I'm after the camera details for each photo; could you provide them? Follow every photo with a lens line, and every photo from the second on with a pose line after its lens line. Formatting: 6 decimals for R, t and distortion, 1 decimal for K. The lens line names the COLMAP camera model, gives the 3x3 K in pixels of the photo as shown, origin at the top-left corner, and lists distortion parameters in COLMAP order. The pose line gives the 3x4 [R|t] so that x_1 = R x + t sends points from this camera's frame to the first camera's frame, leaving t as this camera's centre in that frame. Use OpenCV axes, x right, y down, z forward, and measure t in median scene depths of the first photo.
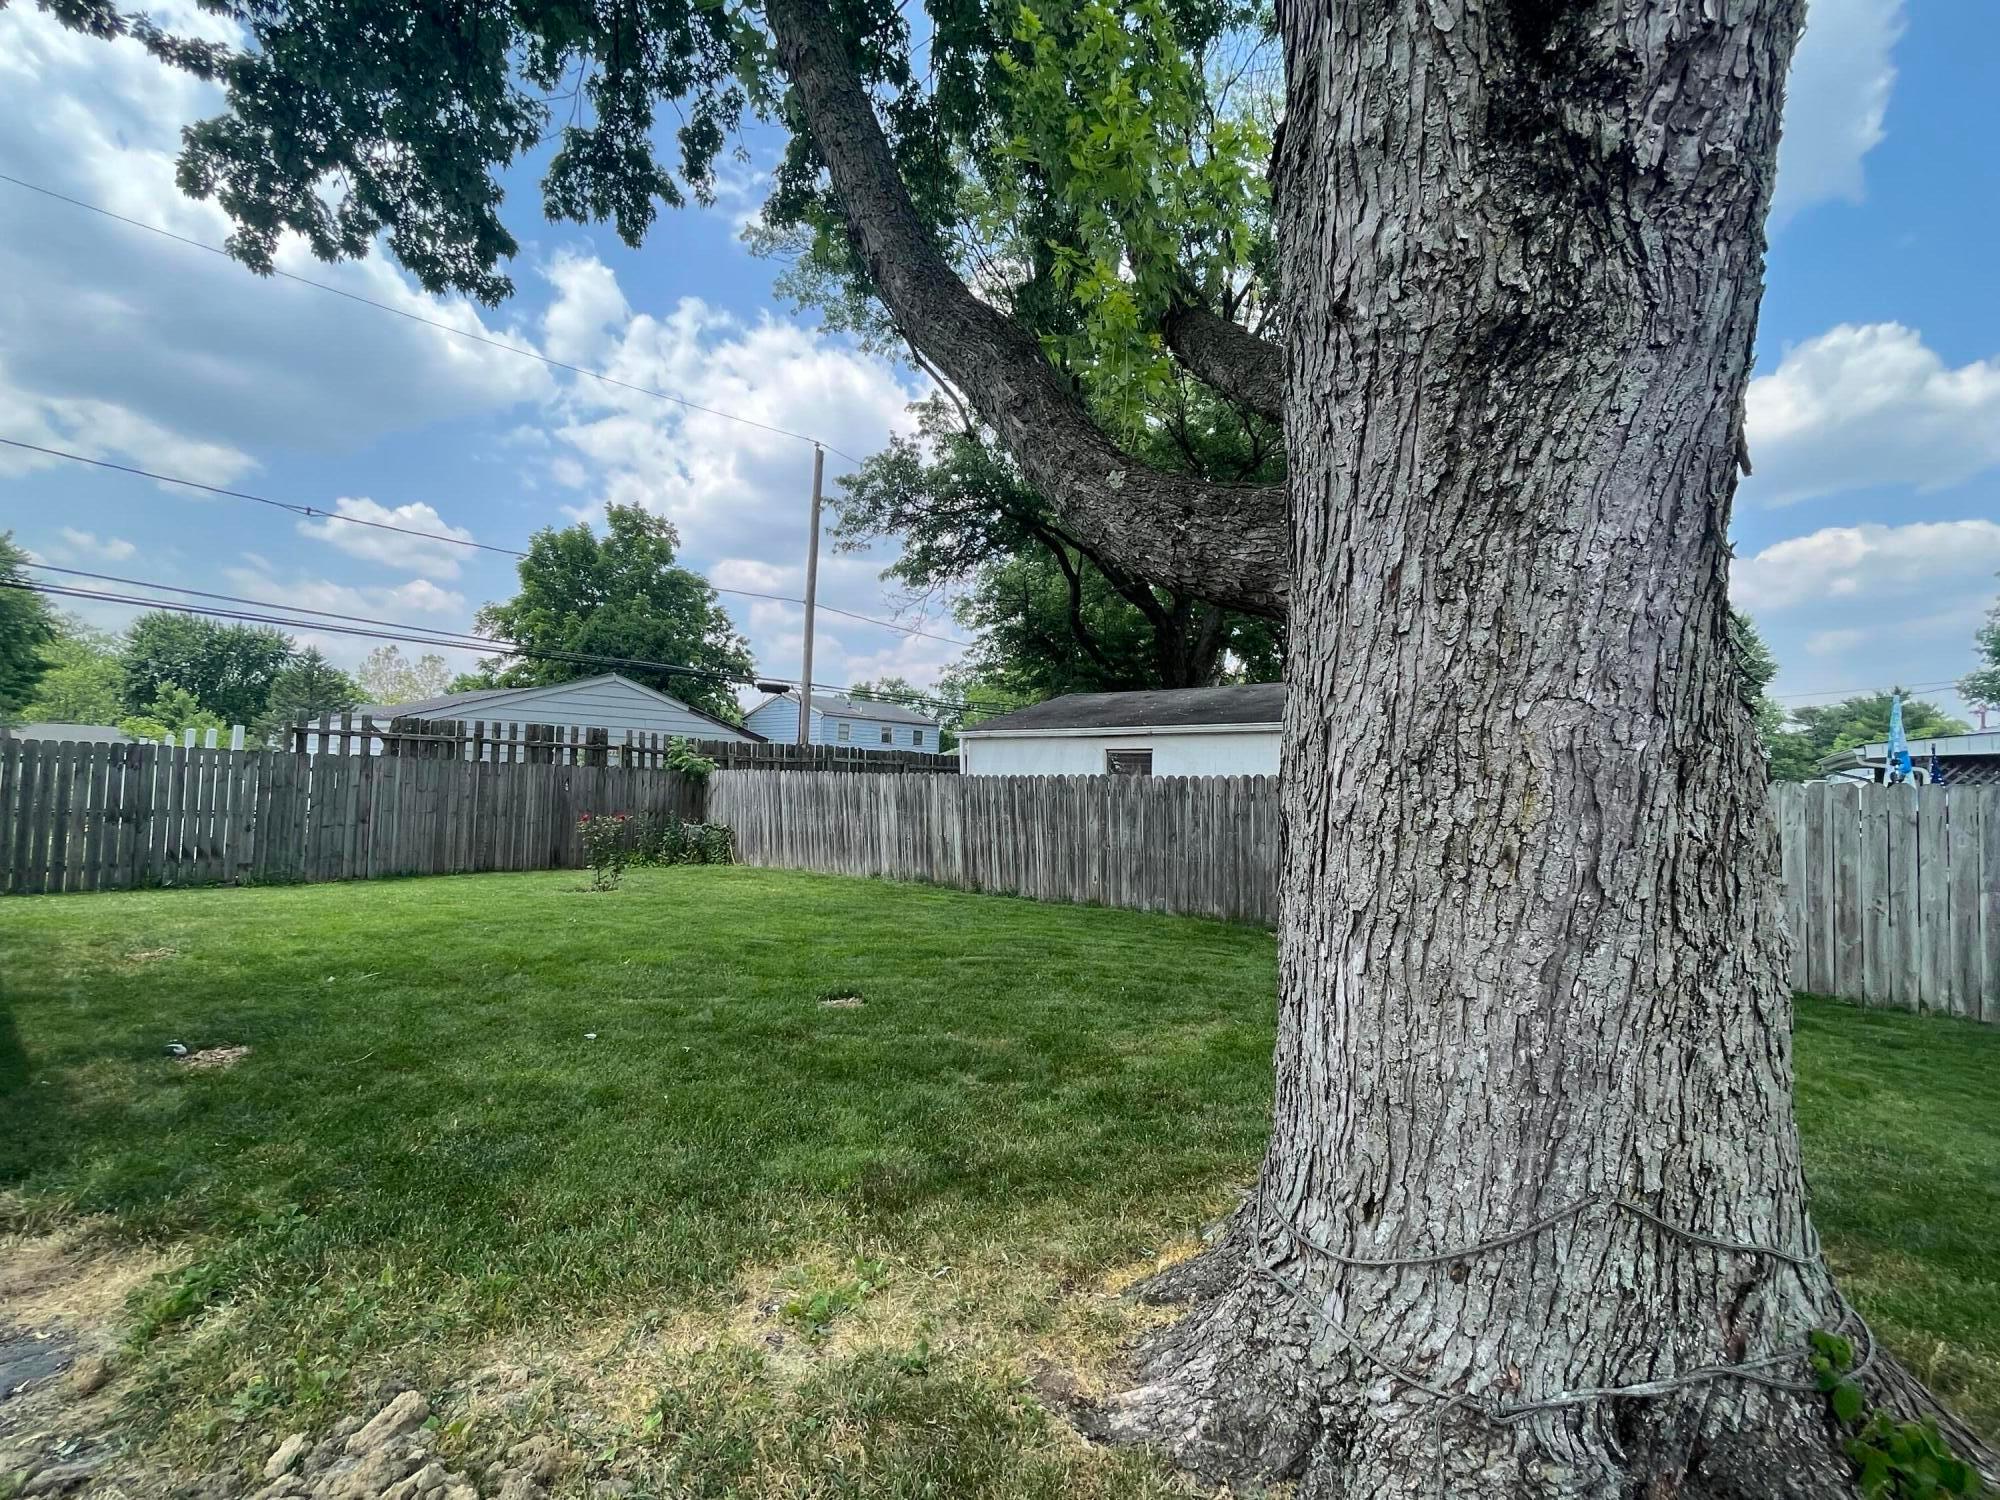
lens RADIAL K [[887.6, 0, 1000.6], [0, 887.6, 756.5], [0, 0, 1]] dist [0.000379, 0.000136]
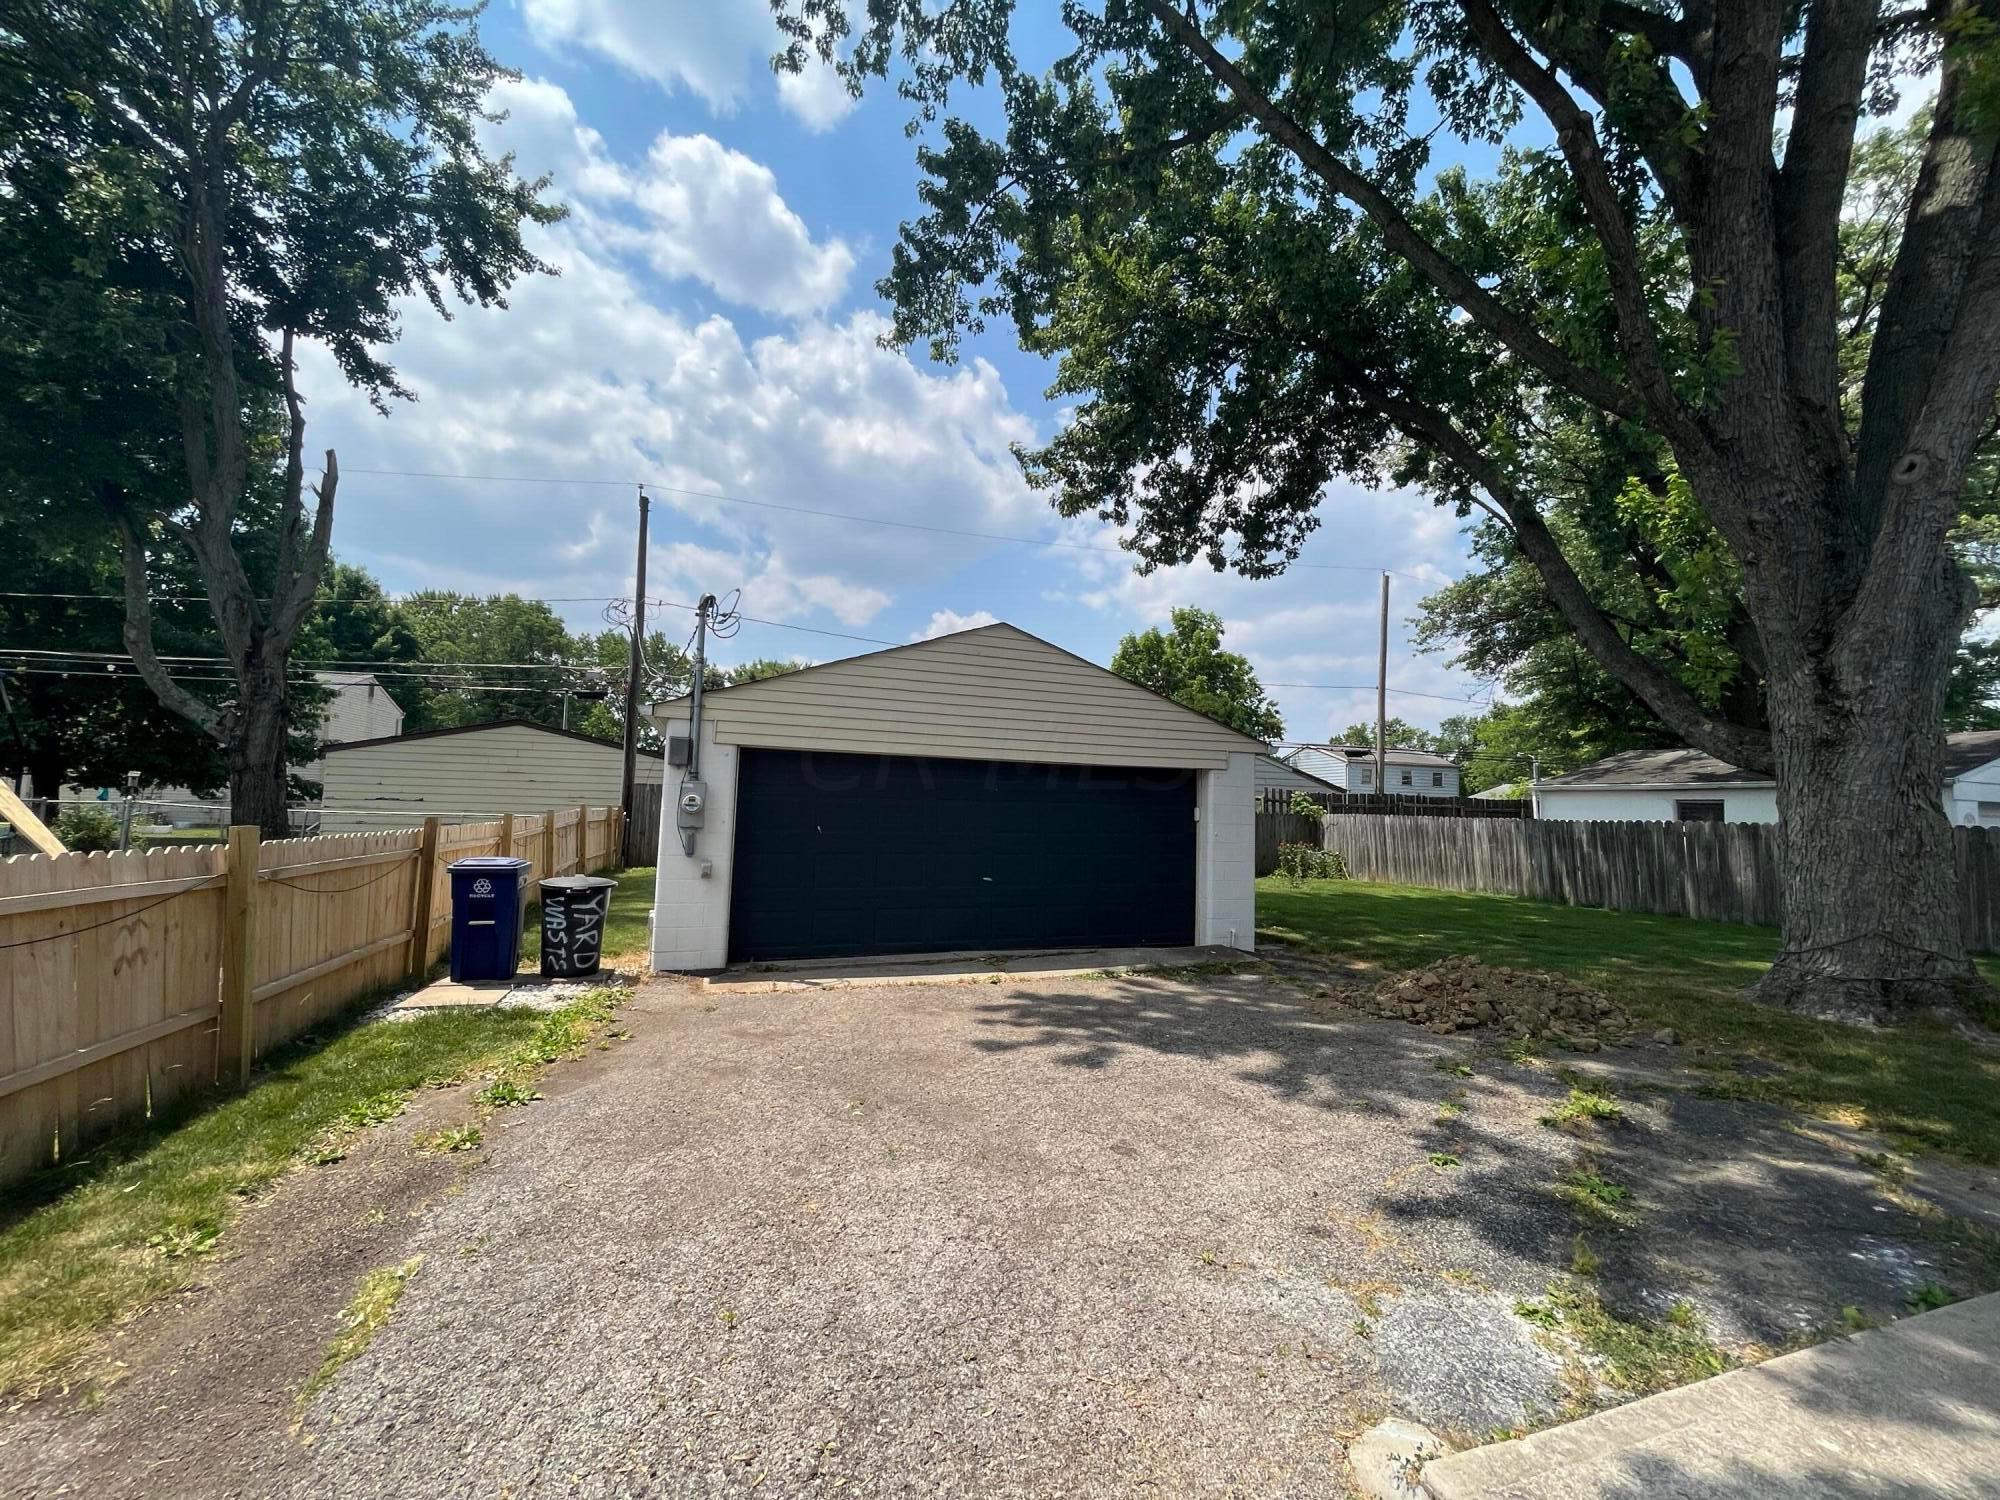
lens RADIAL K [[808.1, 0, 1006.2], [0, 808.1, 760.6], [0, 0, 1]] dist [-0.000630, -0.000368]
pose [[0.850613, -0.032775, -0.524770, -0.089126], [0.010783, 0.998933, -0.044910, -0.022756], [0.525682, 0.032543, 0.850059, -0.495336]]
